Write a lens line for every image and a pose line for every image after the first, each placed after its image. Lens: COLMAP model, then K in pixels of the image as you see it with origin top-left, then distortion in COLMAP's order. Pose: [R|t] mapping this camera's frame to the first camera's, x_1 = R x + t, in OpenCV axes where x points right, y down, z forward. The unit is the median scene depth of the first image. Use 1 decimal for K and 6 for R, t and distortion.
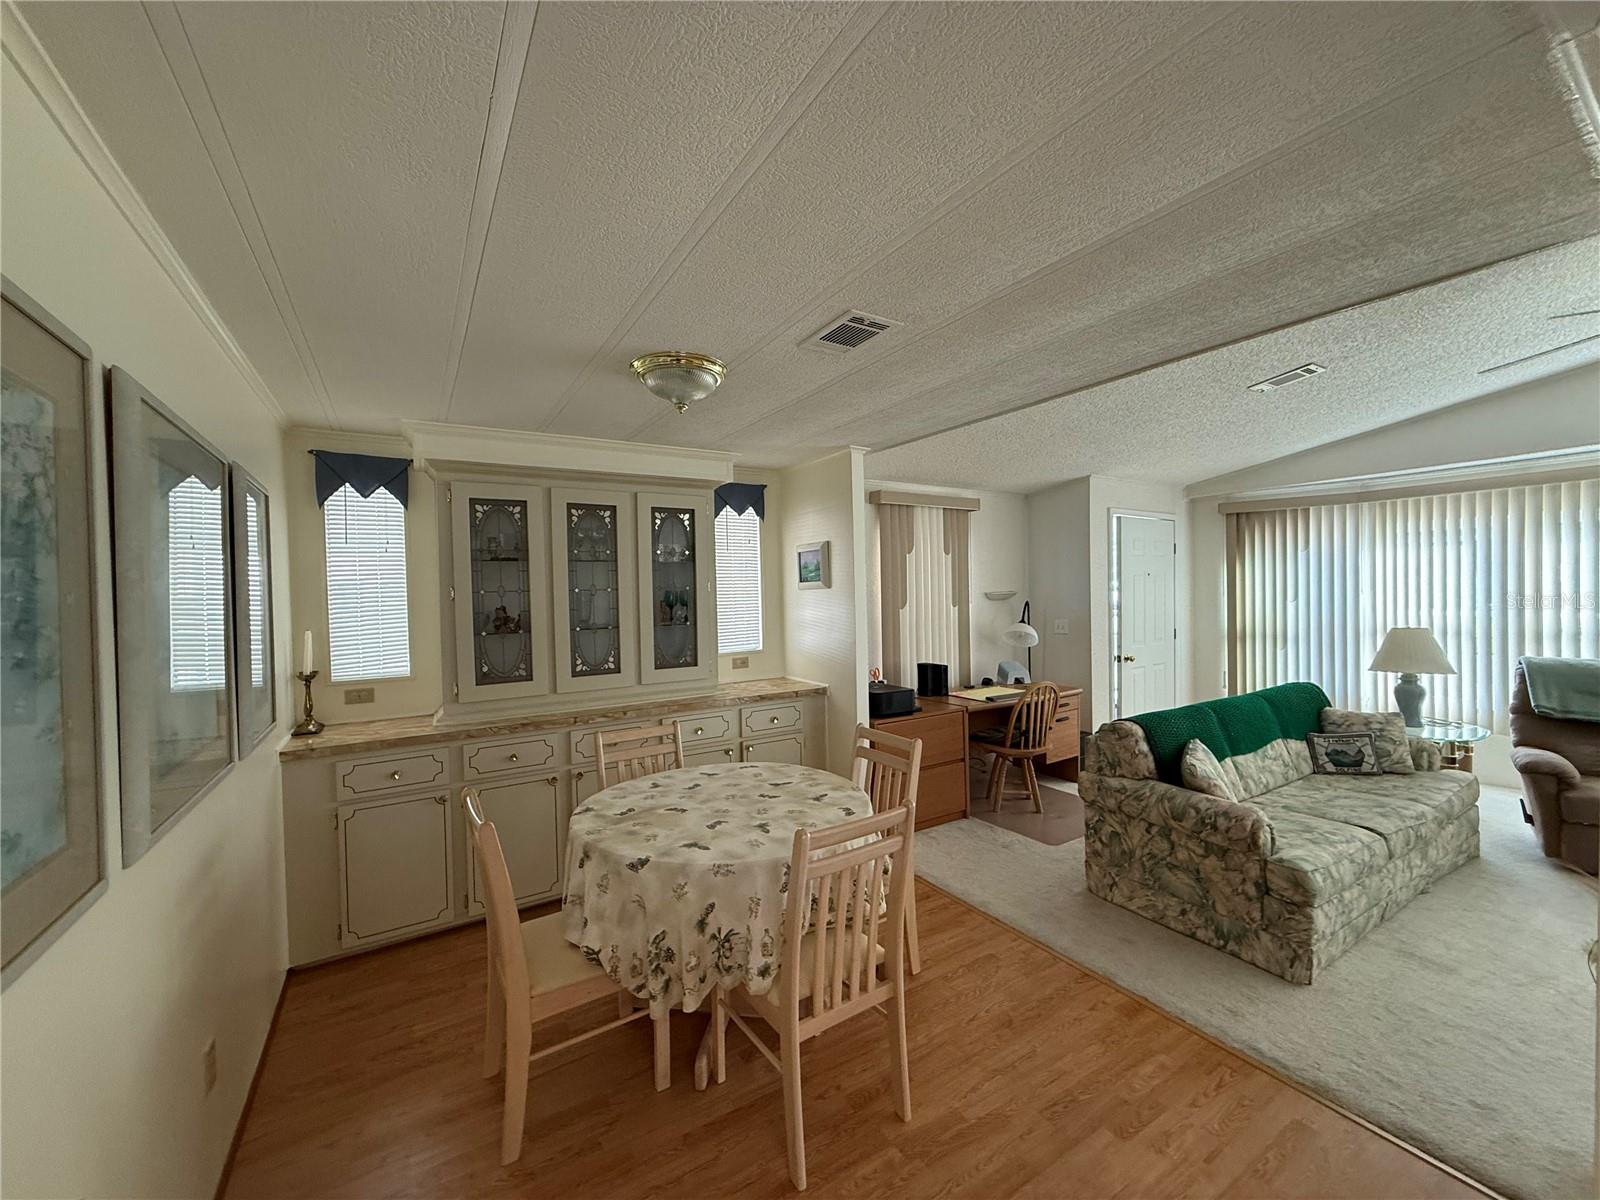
lens RADIAL K [[634.7, 0, 796.7], [0, 634.7, 601.1], [0, 0, 1]] dist [0.000203, -0.000224]
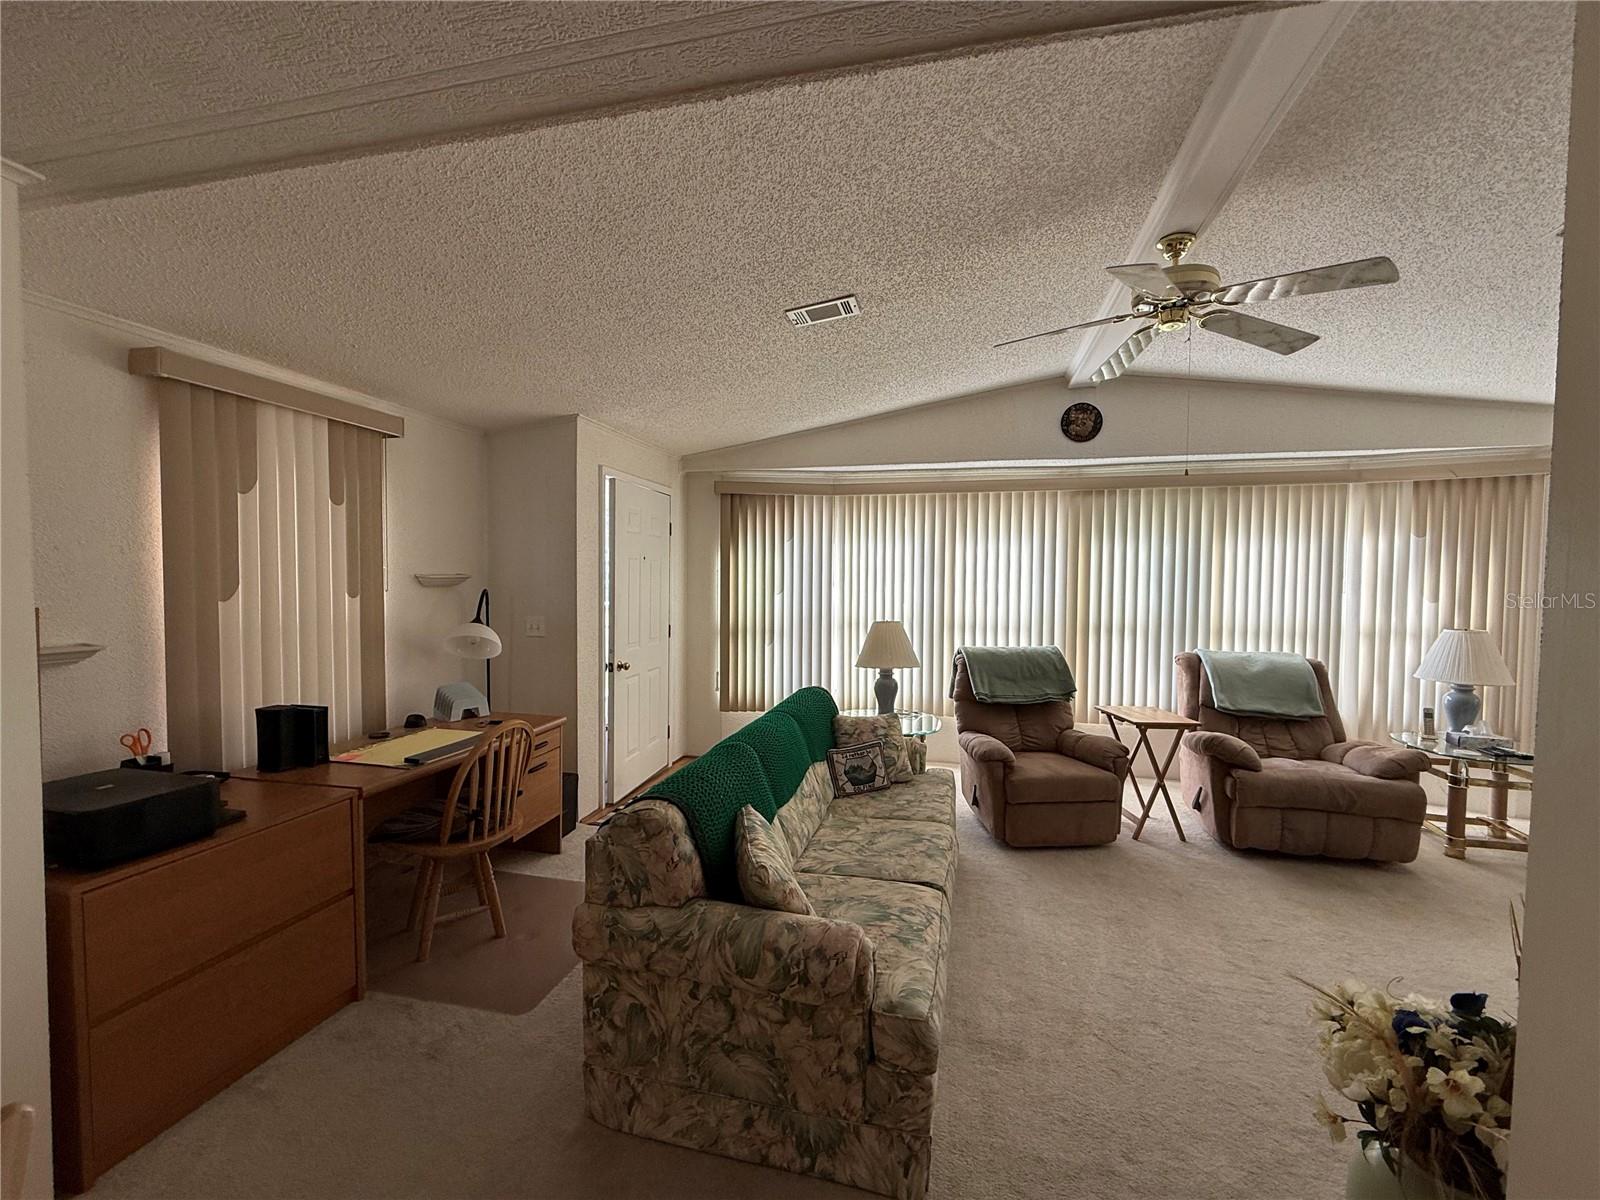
lens RADIAL K [[670.8, 0, 800.0], [0, 670.8, 600.0], [0, 0, 1]] dist [-0.001863, -0.000164]
pose [[0.712270, 0.002815, 0.701900, 0.159342], [-0.011993, 0.999895, 0.008159, 0.002294], [-0.701803, -0.014229, 0.712229, 0.407987]]
